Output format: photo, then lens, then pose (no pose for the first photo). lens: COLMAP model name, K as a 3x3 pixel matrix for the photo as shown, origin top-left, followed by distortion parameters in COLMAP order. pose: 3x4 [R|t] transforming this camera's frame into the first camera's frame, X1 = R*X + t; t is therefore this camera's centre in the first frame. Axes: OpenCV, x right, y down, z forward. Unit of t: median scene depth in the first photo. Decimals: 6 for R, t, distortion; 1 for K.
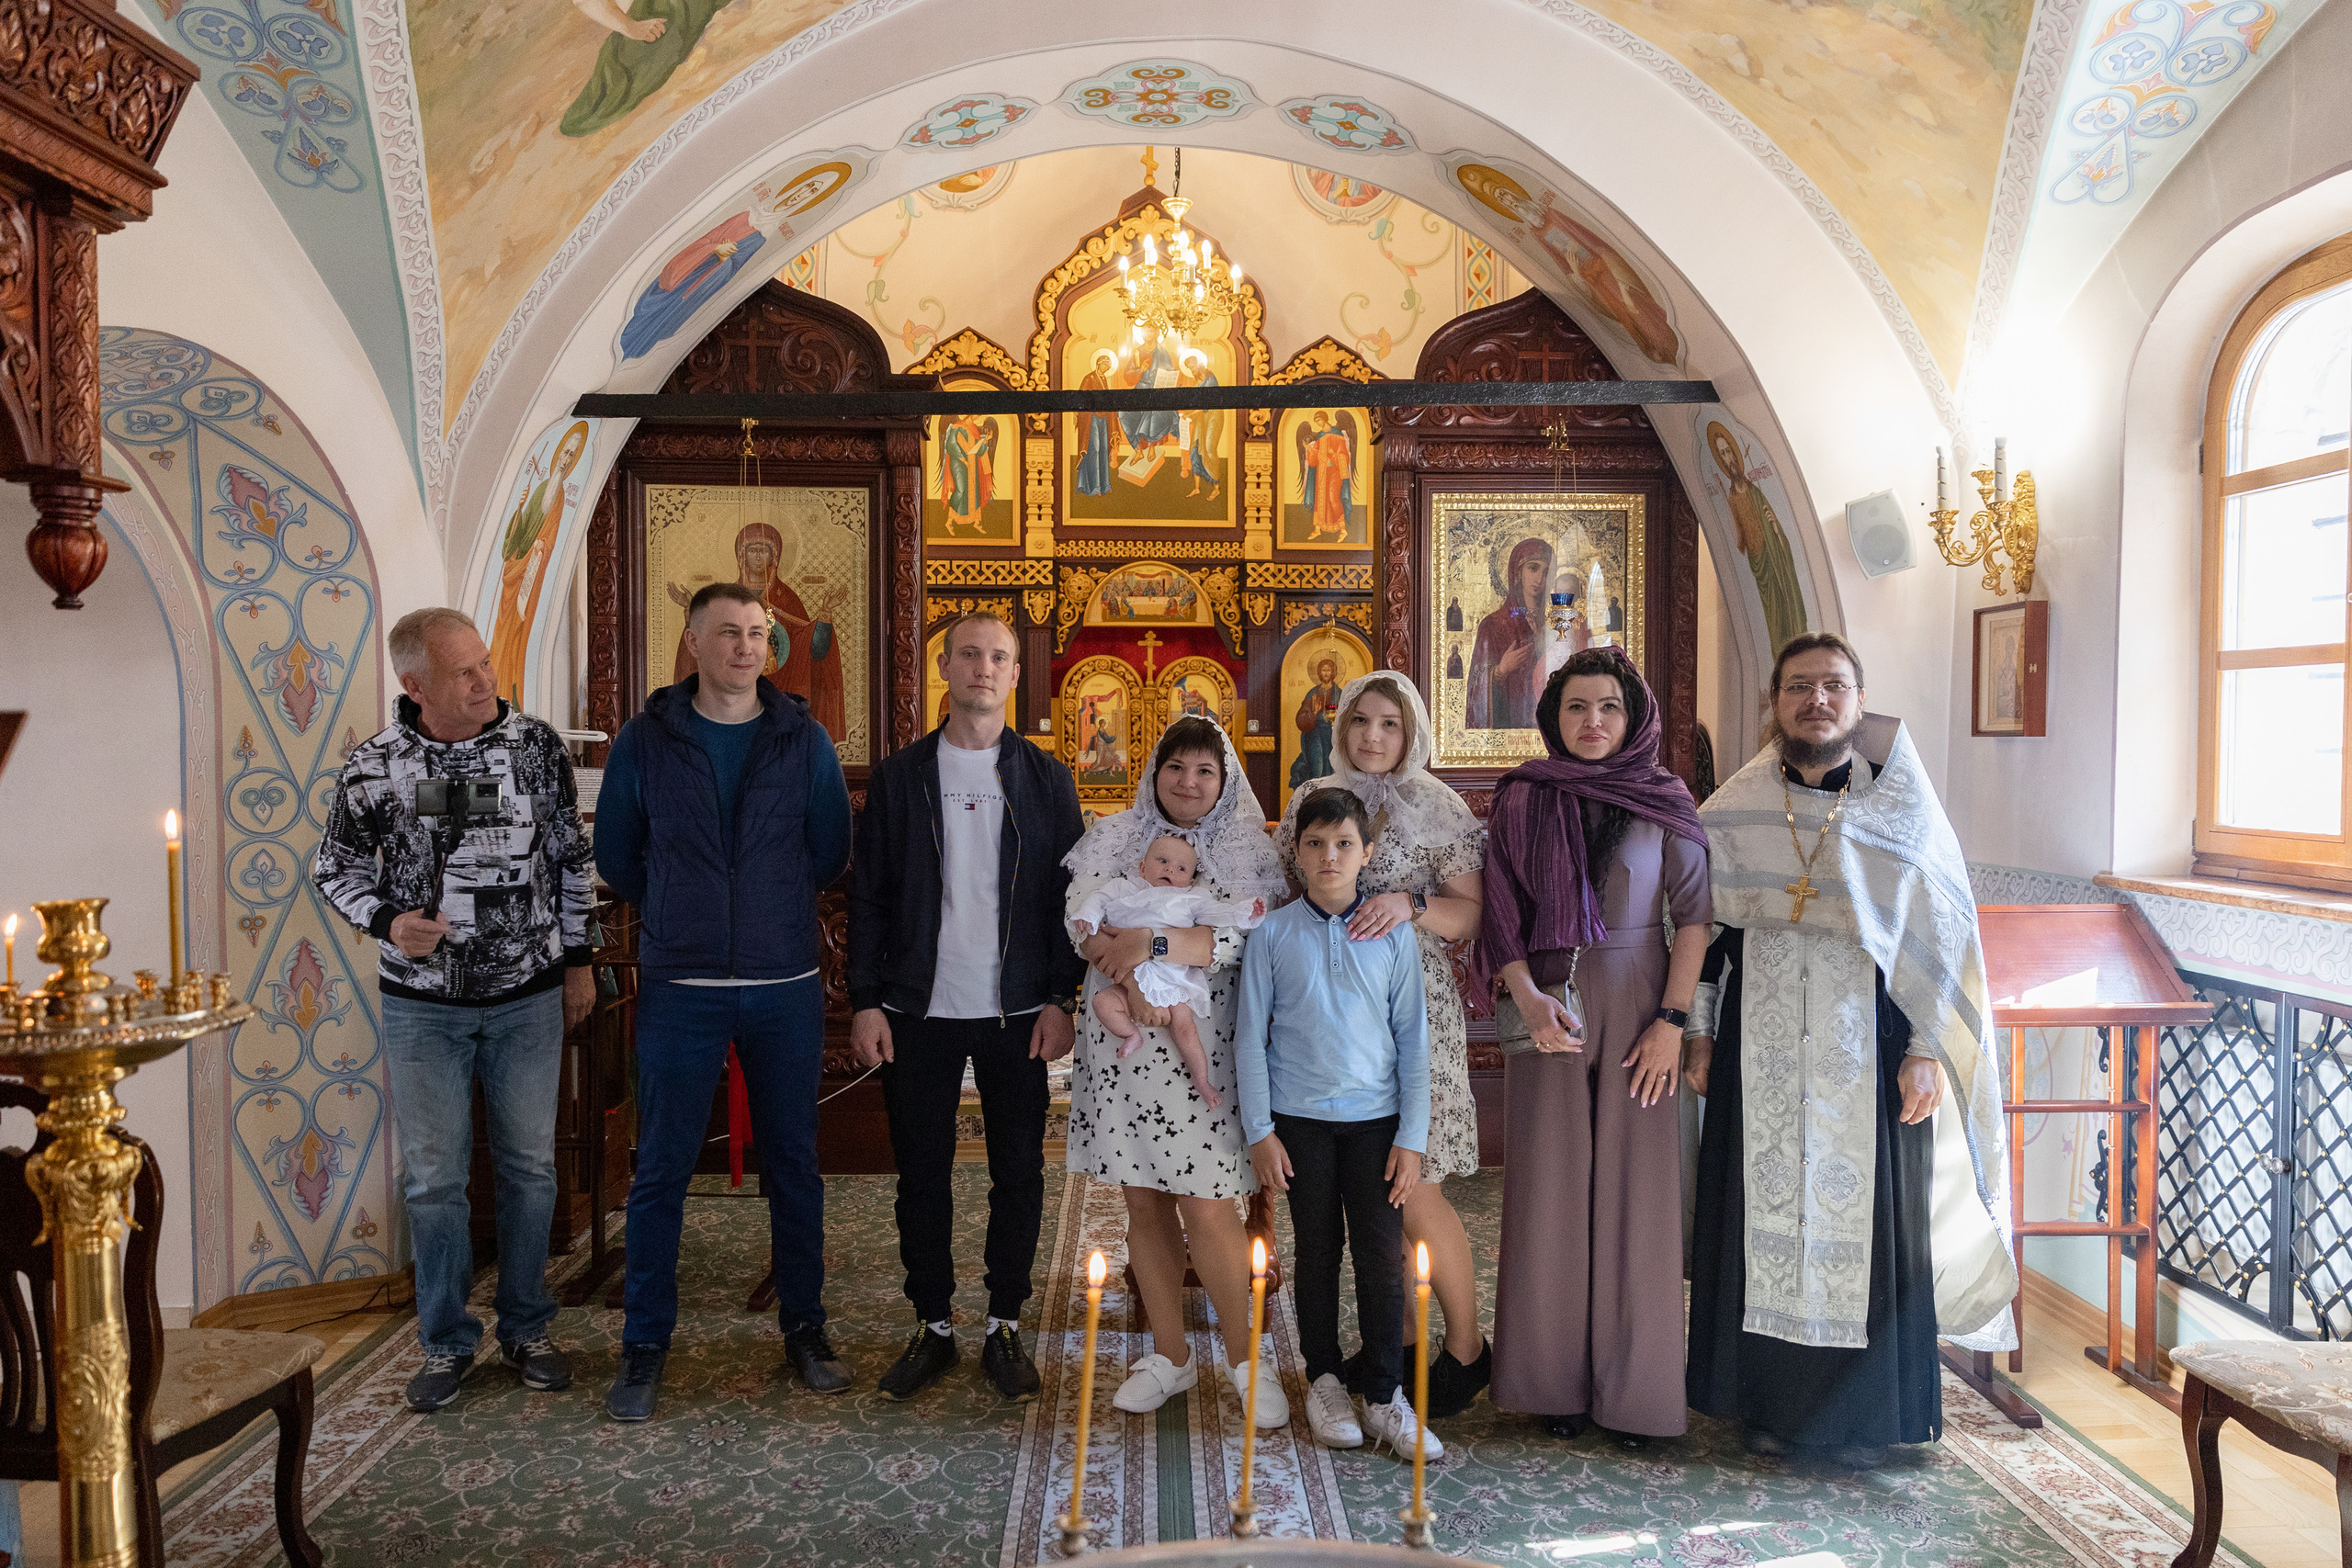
lens RADIAL K [[1641.5, 0, 1173.0], [0, 1641.5, 803.9], [0, 0, 1]] dist [0.010355, 0.000603]
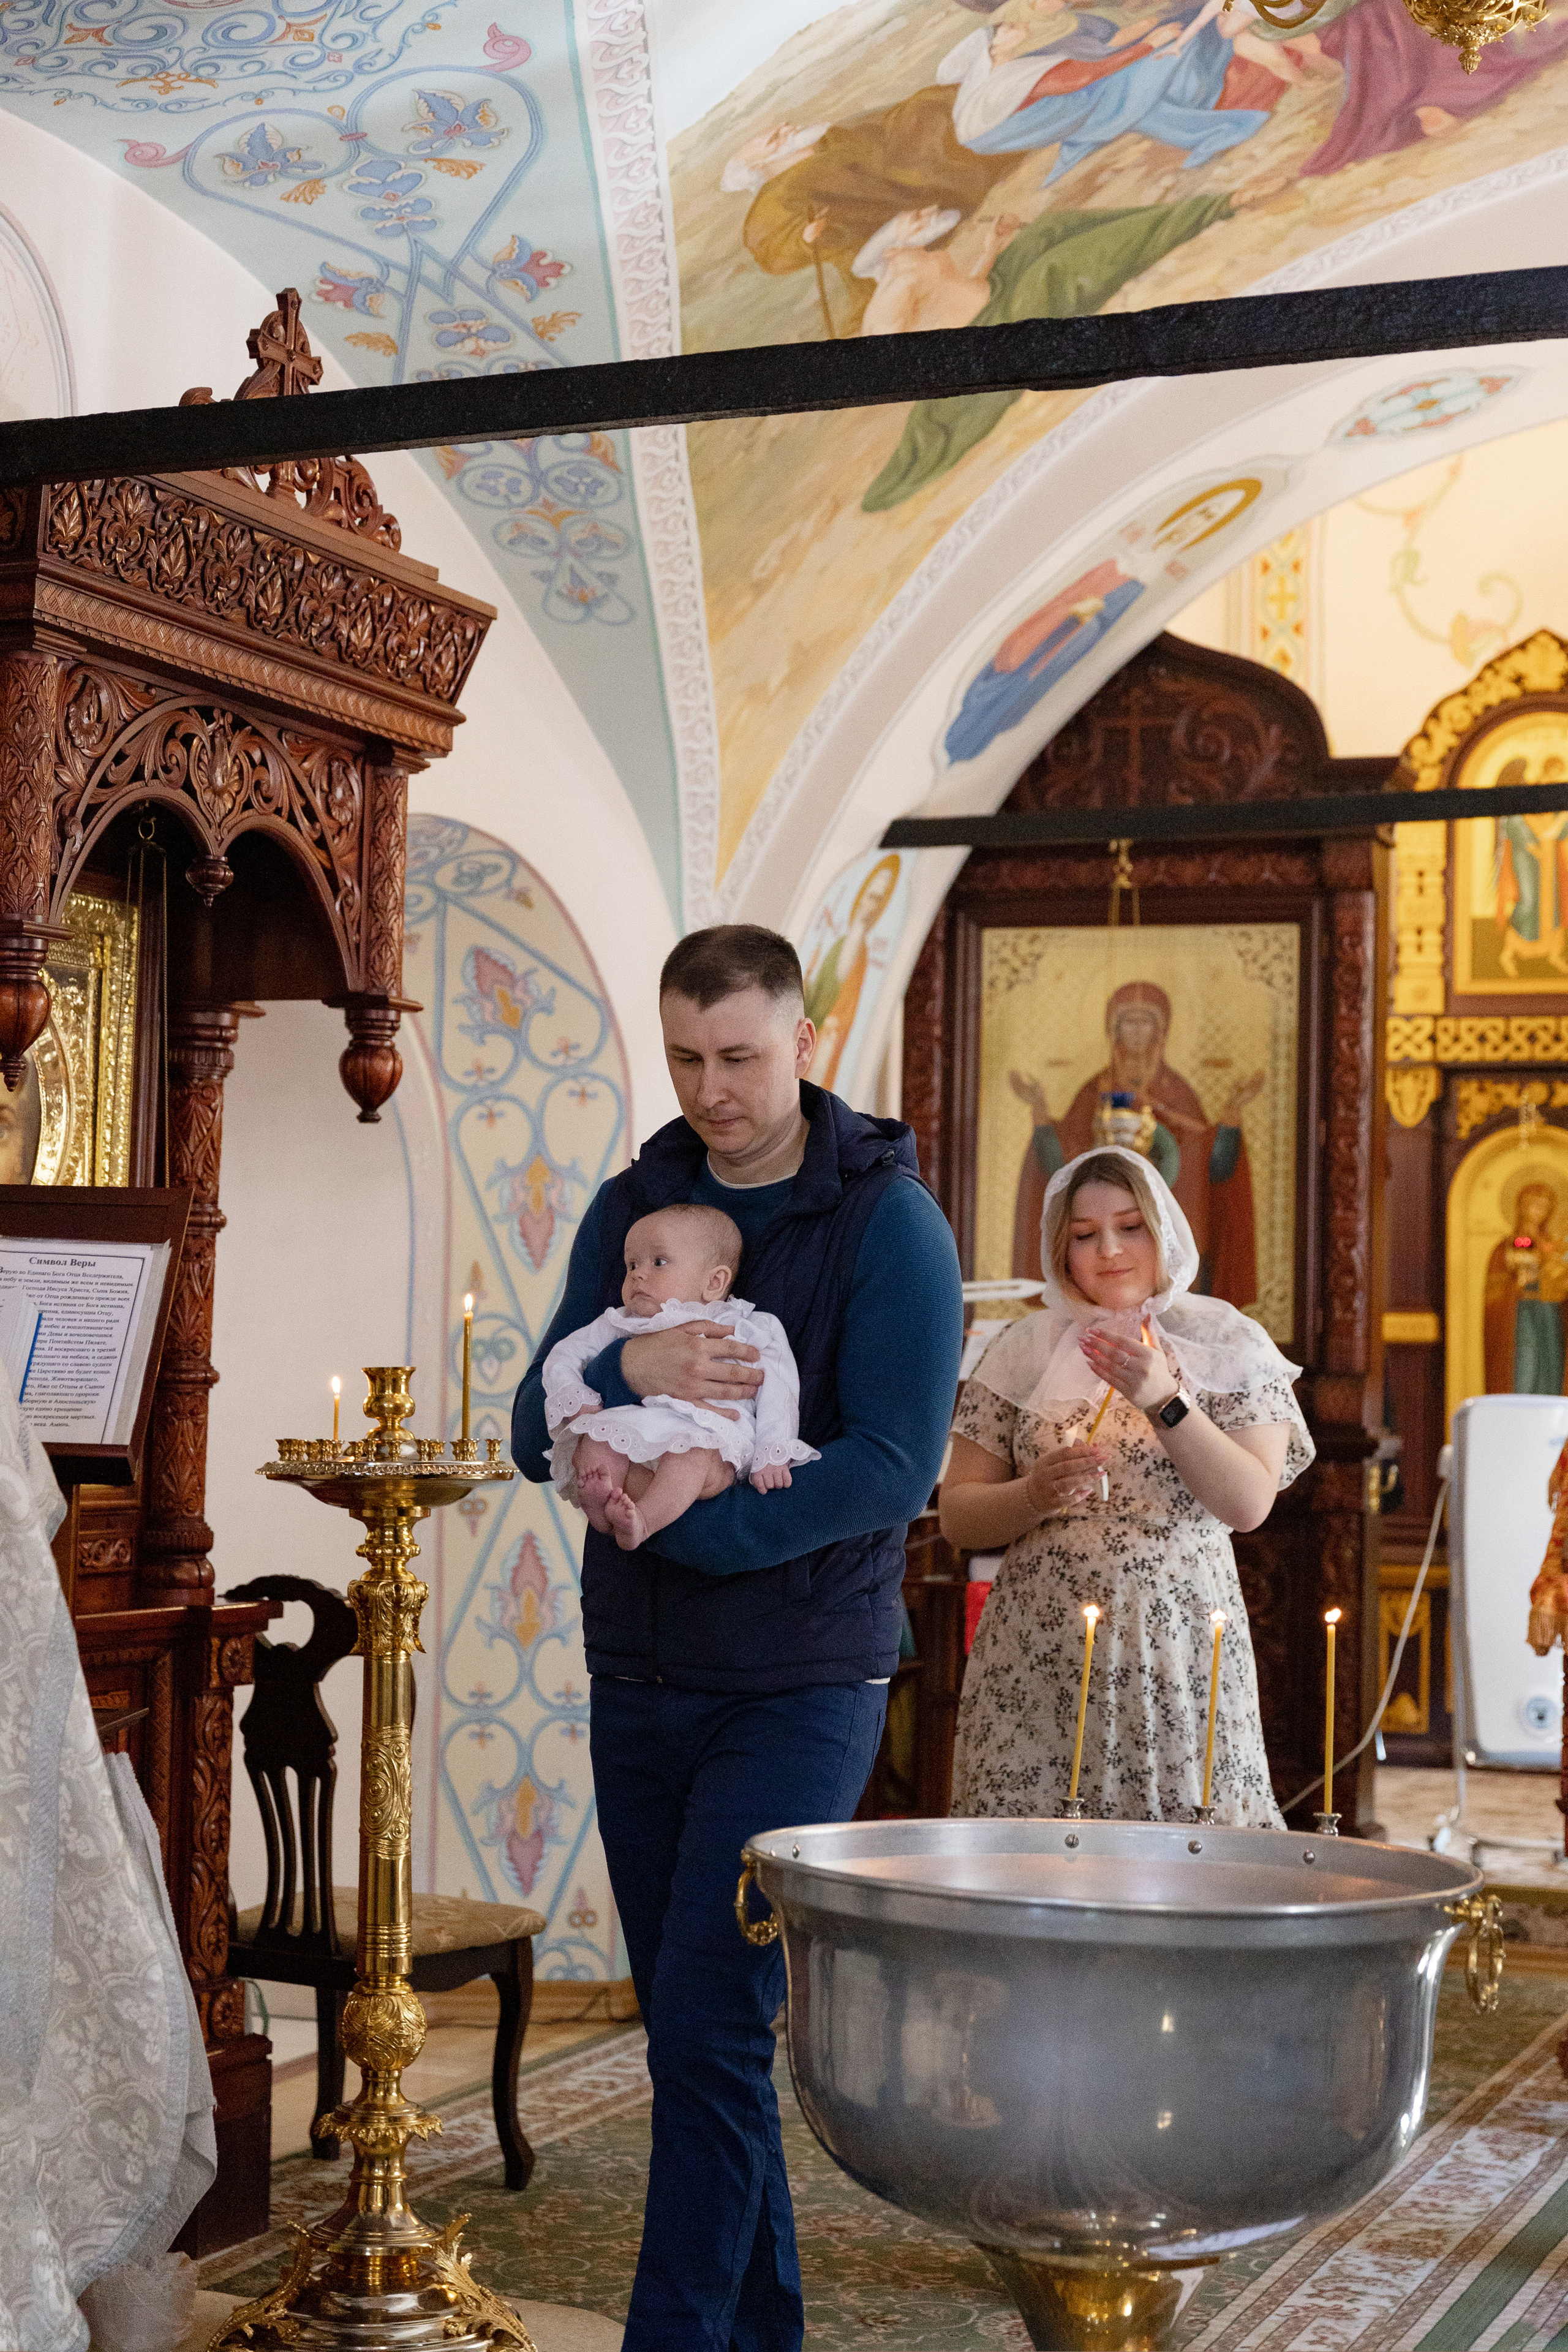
lens RADIAL K [[3718.9, 0, 784.4], [0, 3718.9, 1176.3], [0, 0, 1]] dist [0.015930, 0.000000]
pose [[0.918678, -0.002819, -0.394996, 0.291176], [-0.034840, 0.995499, -0.088136, 0.065783], [0.393467, 0.094731, 0.914445, -0.601768]]
